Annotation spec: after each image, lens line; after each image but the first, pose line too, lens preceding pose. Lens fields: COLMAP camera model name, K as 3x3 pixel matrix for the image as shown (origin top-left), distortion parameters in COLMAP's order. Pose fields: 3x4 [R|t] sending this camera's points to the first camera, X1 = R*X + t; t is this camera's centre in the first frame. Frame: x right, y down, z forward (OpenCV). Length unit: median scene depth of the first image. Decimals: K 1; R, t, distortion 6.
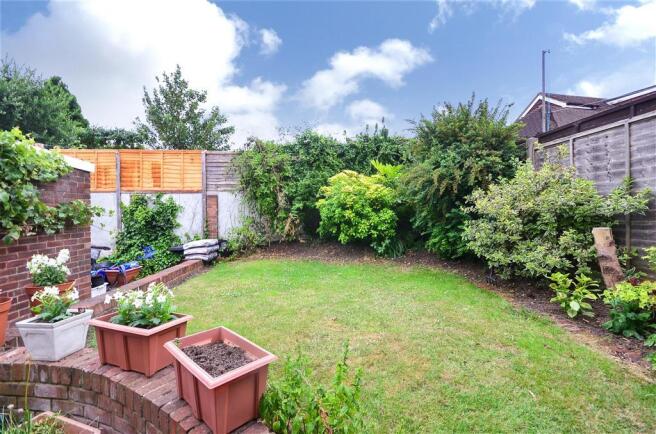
lens RADIAL K [[302.4, 0, 328.0], [0, 302.4, 217.0], [0, 0, 1]] dist [0.001333, -0.000241]
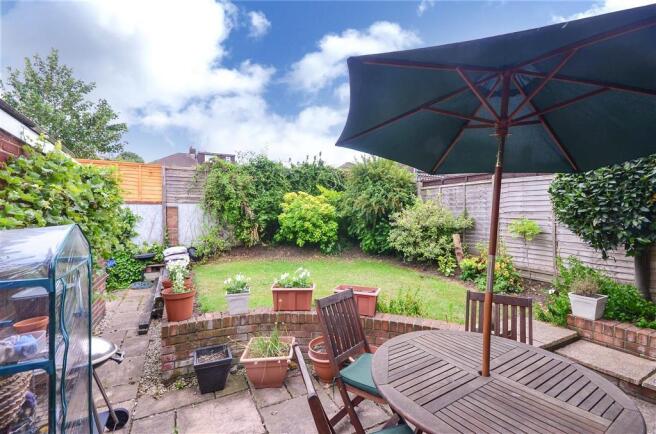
lens RADIAL K [[302.4, 0, 328.0], [0, 302.4, 217.0], [0, 0, 1]] dist [0.001333, -0.000241]
pose [[0.915462, 0.005153, 0.402371, -0.406447], [-0.002126, 0.999966, -0.007970, -0.035043], [-0.402398, 0.006441, 0.915442, -0.307864]]
